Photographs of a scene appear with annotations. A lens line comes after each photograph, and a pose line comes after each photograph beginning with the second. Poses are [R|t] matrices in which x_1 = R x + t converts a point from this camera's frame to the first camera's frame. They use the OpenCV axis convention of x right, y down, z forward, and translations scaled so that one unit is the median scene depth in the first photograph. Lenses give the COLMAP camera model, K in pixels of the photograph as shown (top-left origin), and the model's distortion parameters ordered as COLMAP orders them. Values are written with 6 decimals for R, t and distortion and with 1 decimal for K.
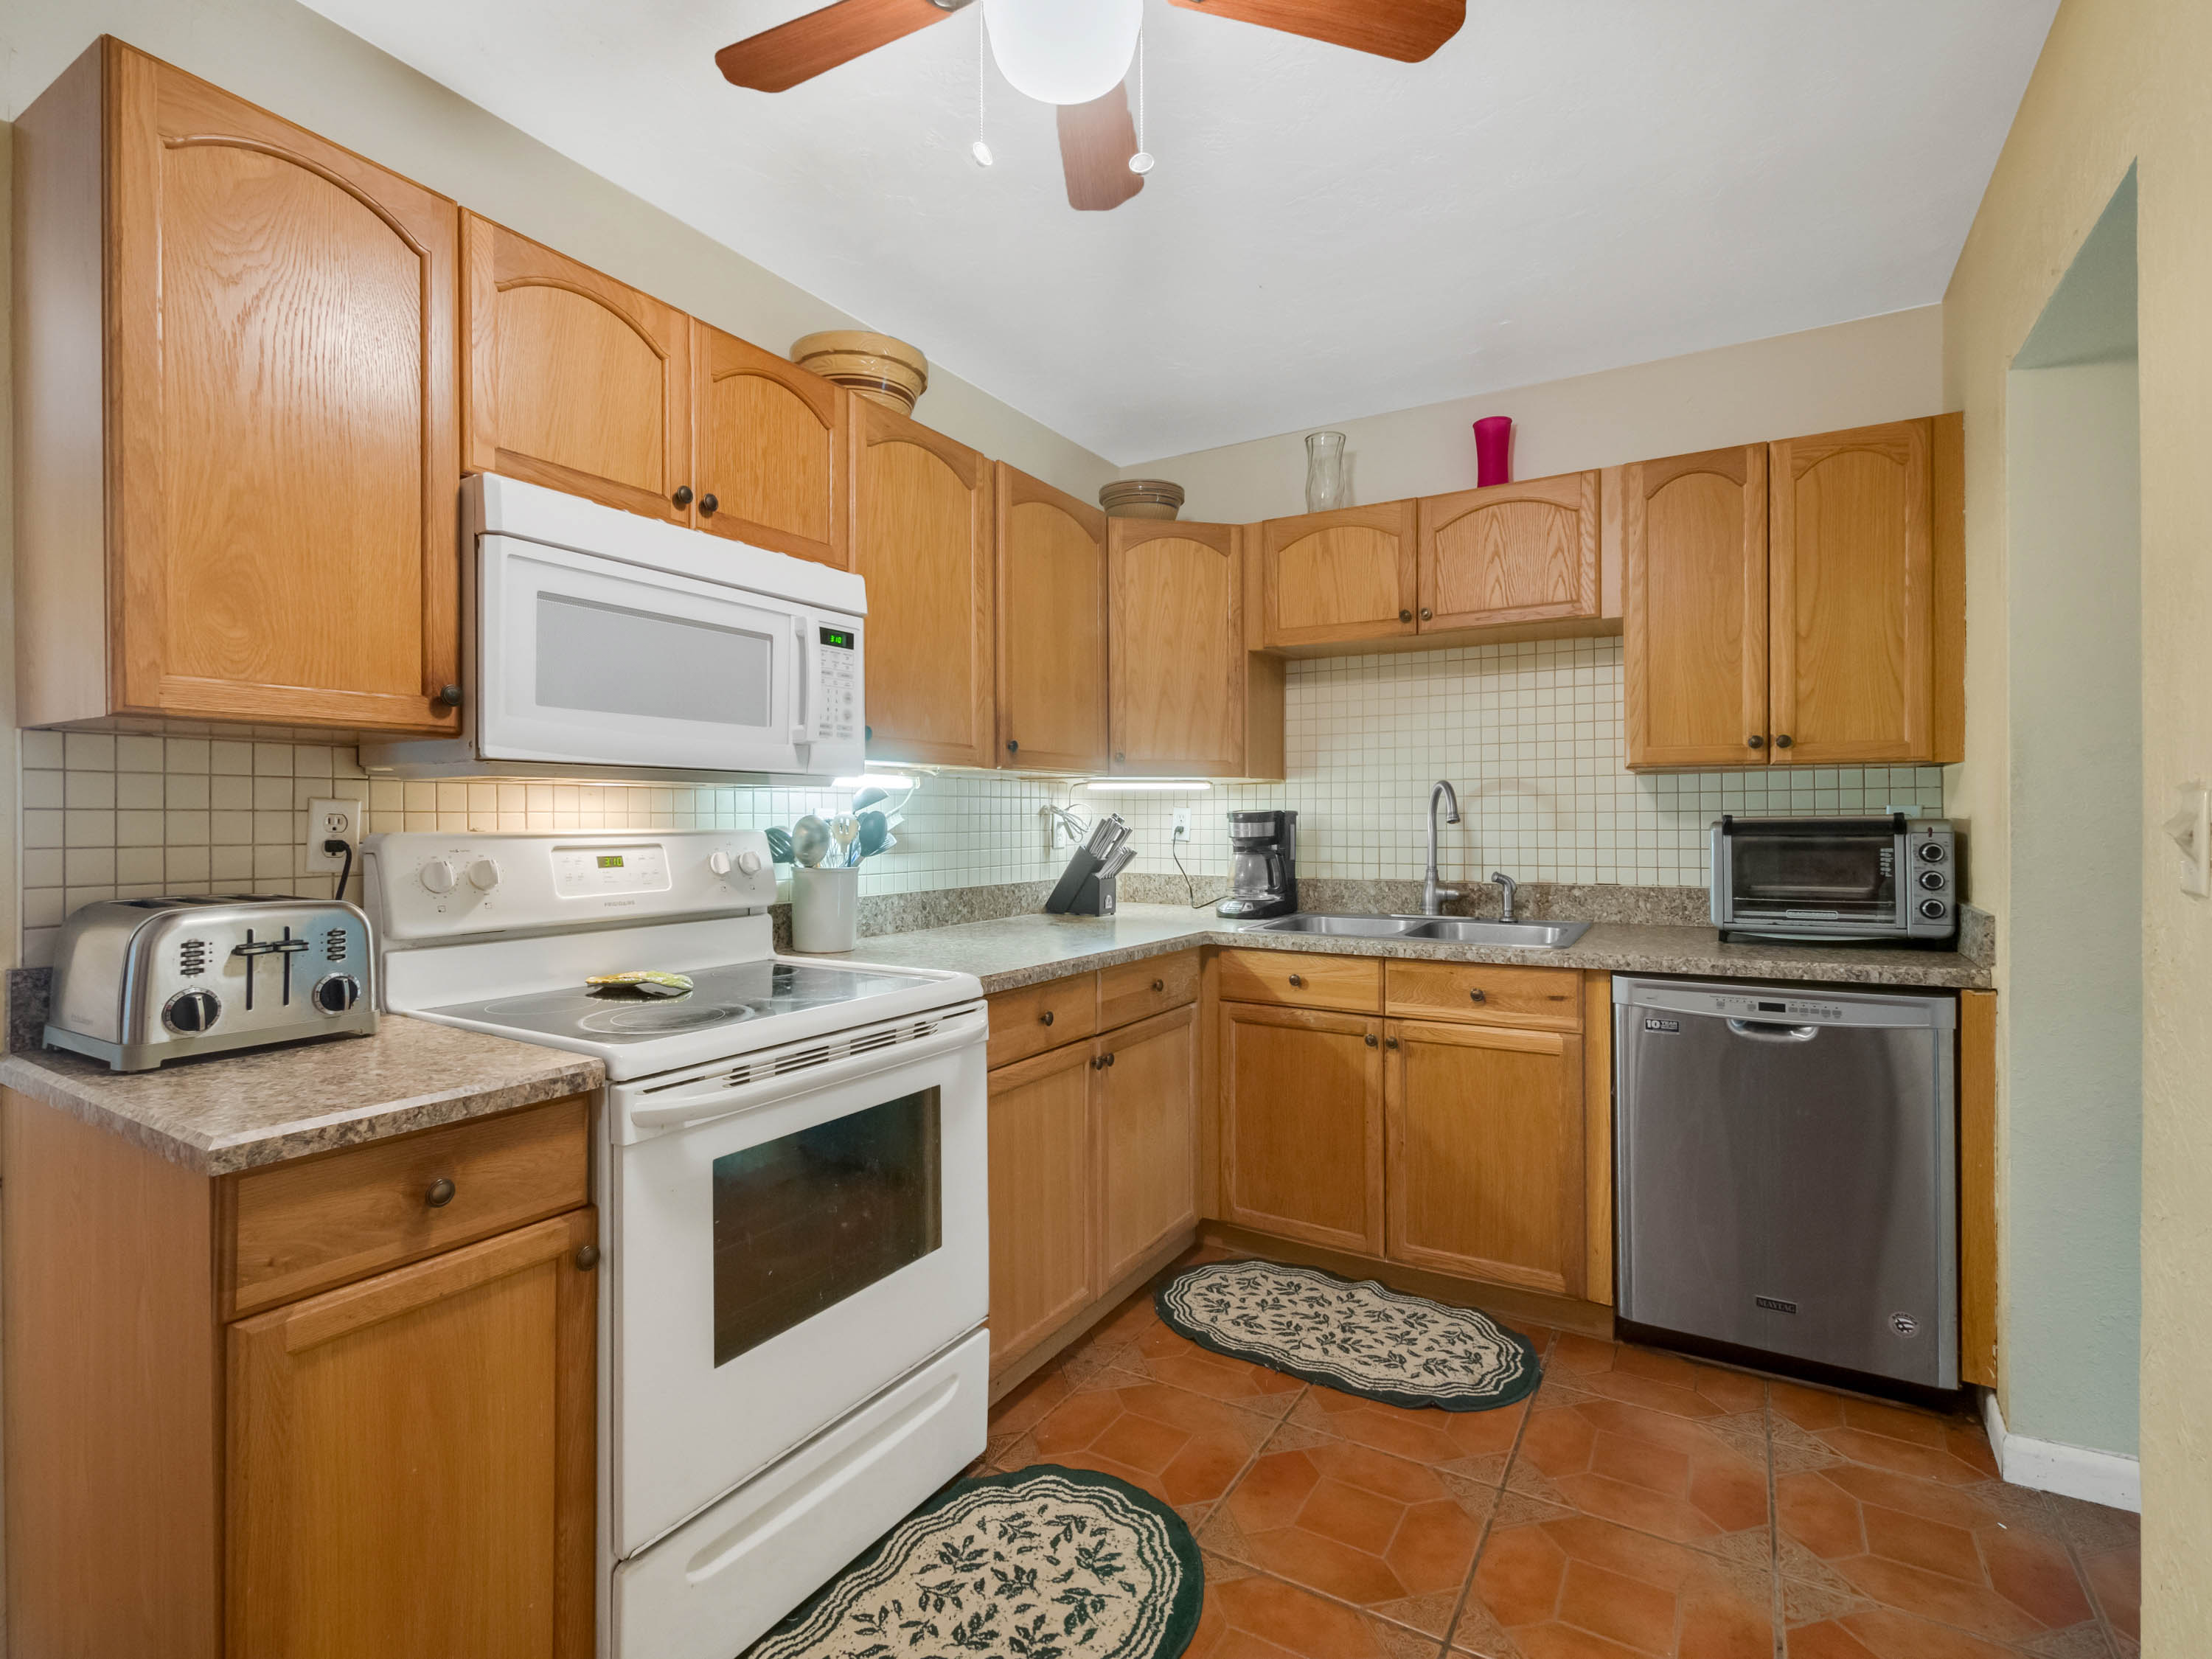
lens RADIAL K [[1063.6, 0, 1097.6], [0, 1063.6, 815.1], [0, 0, 1]] dist [0.004212, -0.000031]
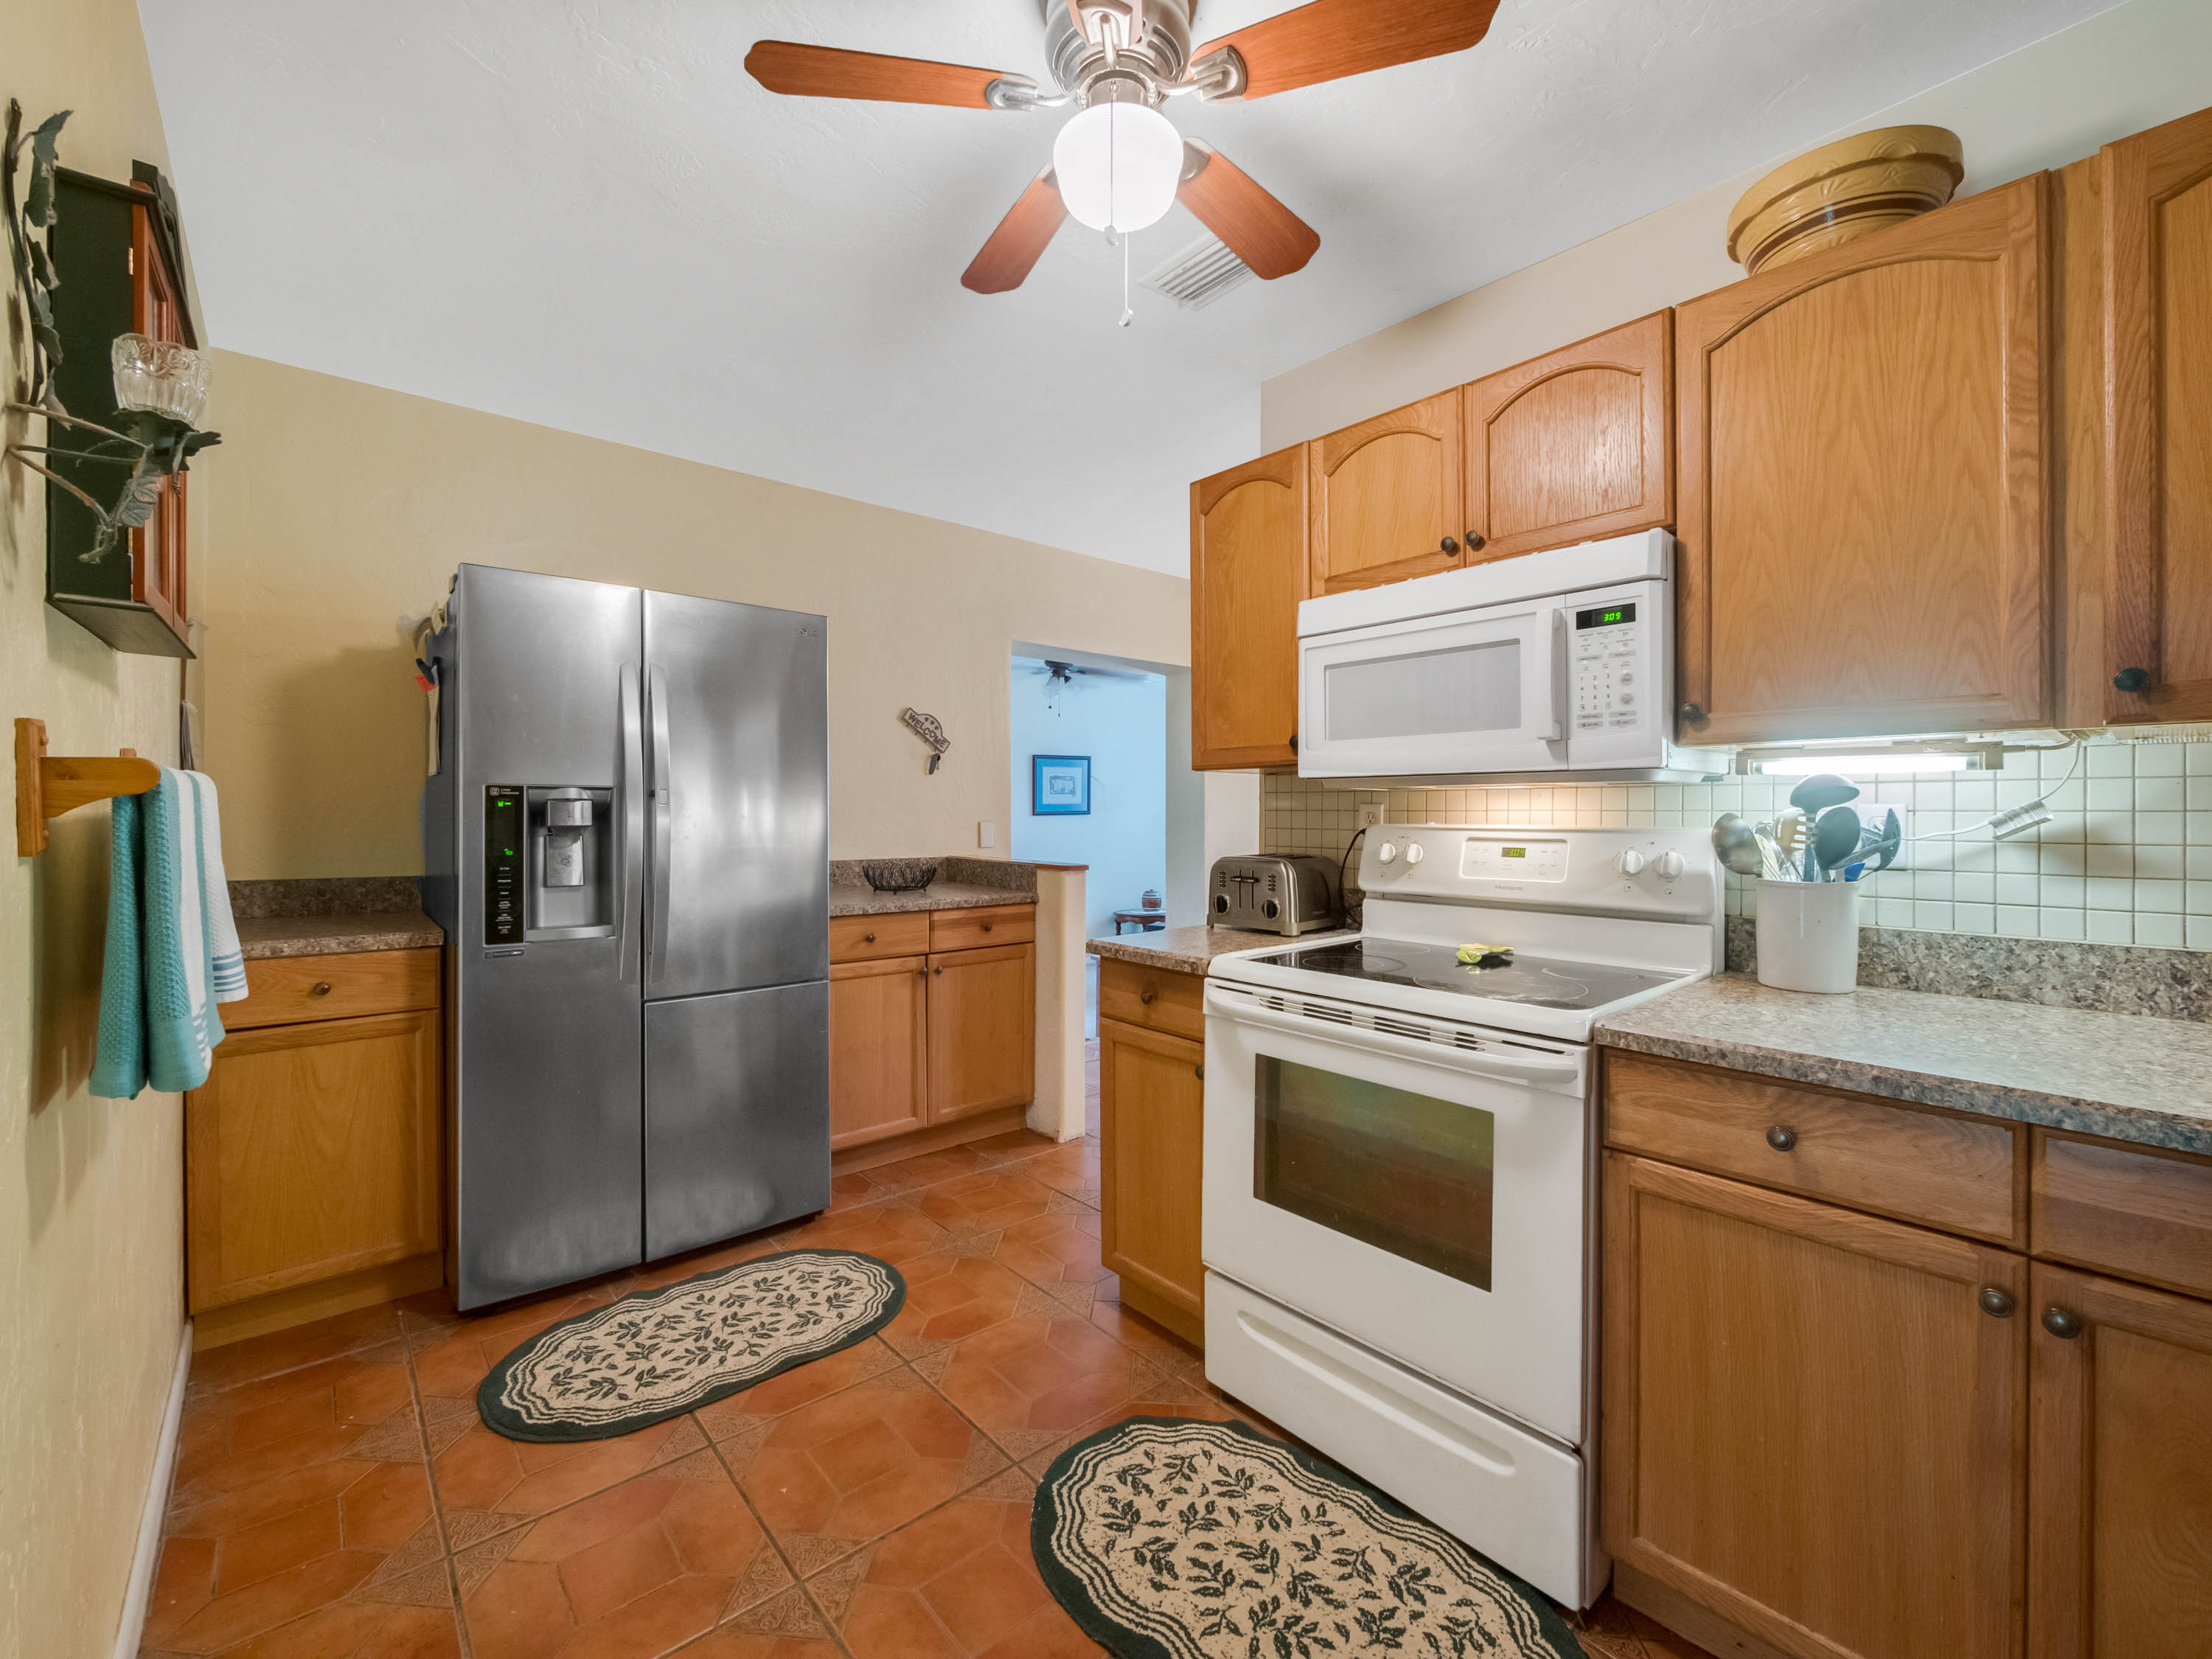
lens RADIAL K [[930.1, 0, 1102.1], [0, 930.1, 818.9], [0, 0, 1]] dist [-0.004531, 0.000635]
pose [[-0.304702, 0.005165, -0.952434, 0.589953], [0.000775, 0.999986, 0.005175, 0.000425], [0.952447, 0.000839, -0.304702, 0.778010]]
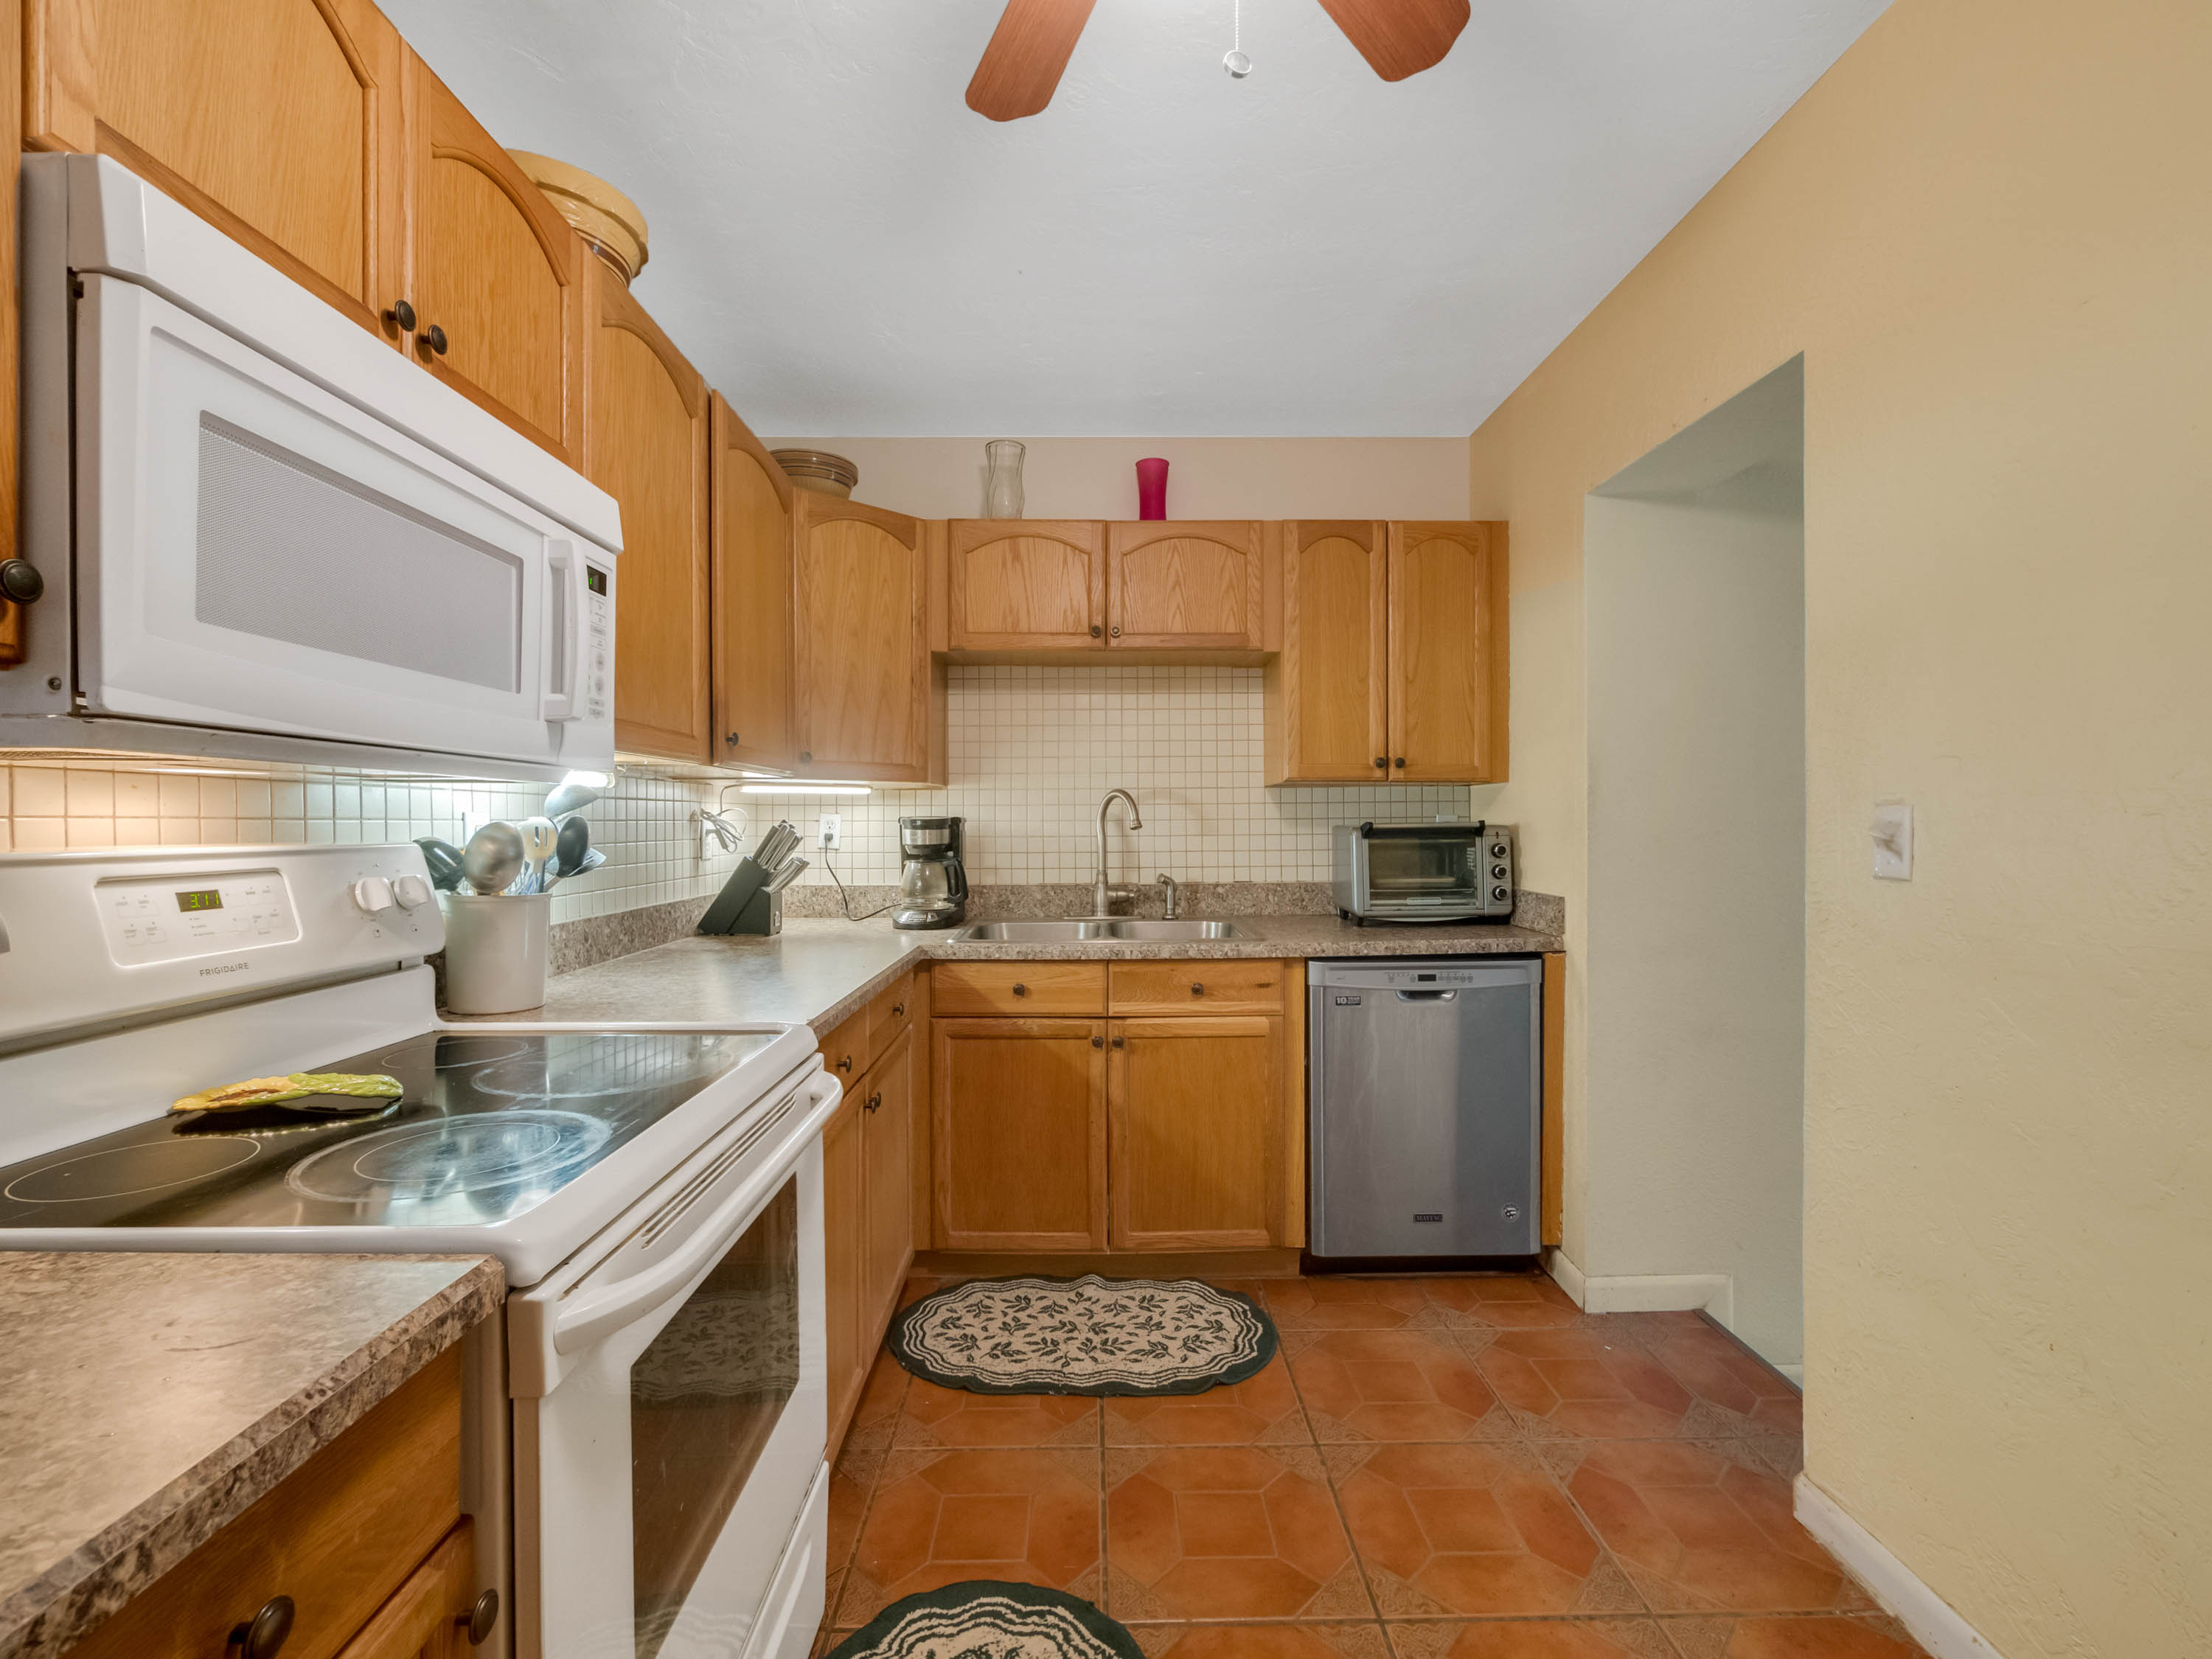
lens RADIAL K [[980.1, 0, 1106.5], [0, 980.1, 824.3], [0, 0, 1]] dist [0.001022, -0.000725]
pose [[0.846284, -0.001008, 0.532731, -0.283369], [-0.001168, 0.999992, 0.003747, -0.001609], [-0.532731, -0.003793, 0.846276, 0.233539]]
